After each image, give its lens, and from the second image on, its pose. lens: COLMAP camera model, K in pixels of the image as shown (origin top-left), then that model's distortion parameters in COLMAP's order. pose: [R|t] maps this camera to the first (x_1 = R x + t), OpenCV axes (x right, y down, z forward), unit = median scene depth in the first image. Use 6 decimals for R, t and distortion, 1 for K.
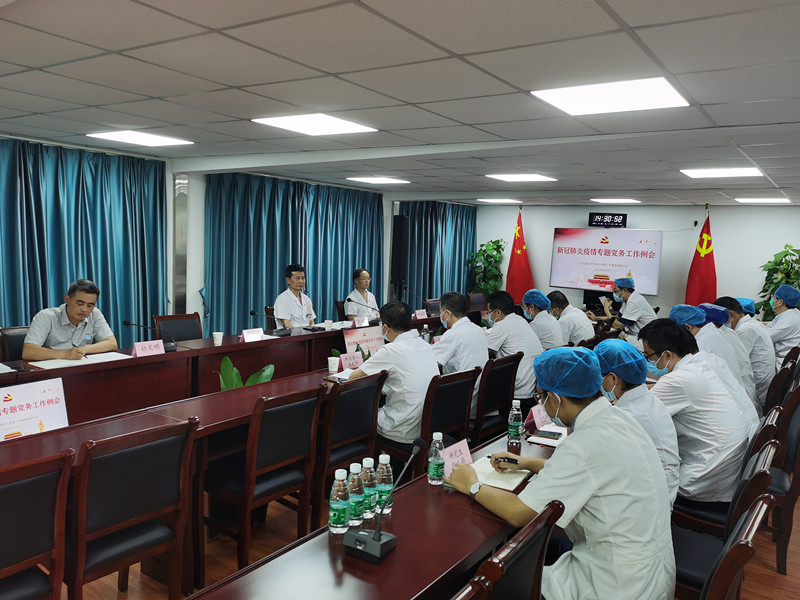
lens RADIAL K [[628.8, 0, 391.1], [0, 628.8, 299.8], [0, 0, 1]] dist [0.007046, 0.006546]
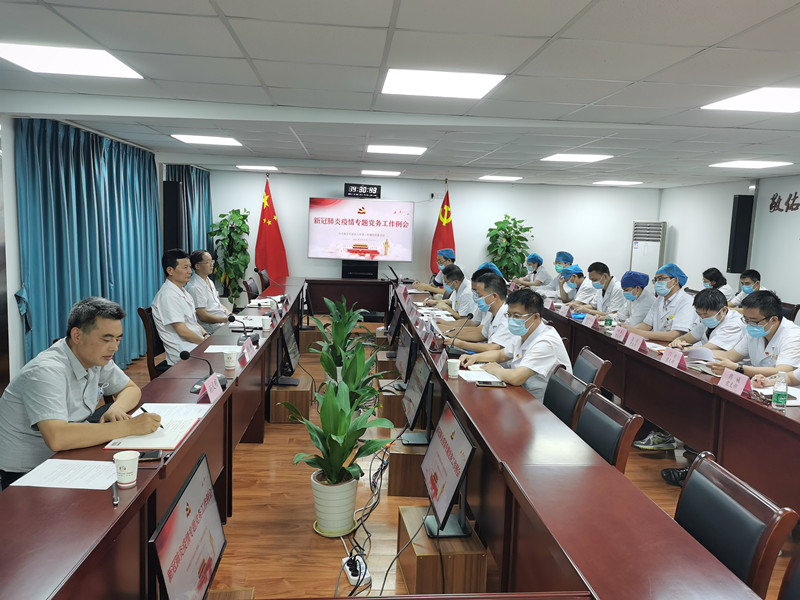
lens RADIAL K [[628.8, 0, 391.1], [0, 628.8, 299.8], [0, 0, 1]] dist [0.007046, 0.006546]
pose [[0.777885, -0.090029, 0.621924, -0.276653], [0.053576, 0.995582, 0.077107, -0.026076], [-0.626118, -0.026660, 0.779272, 0.162591]]
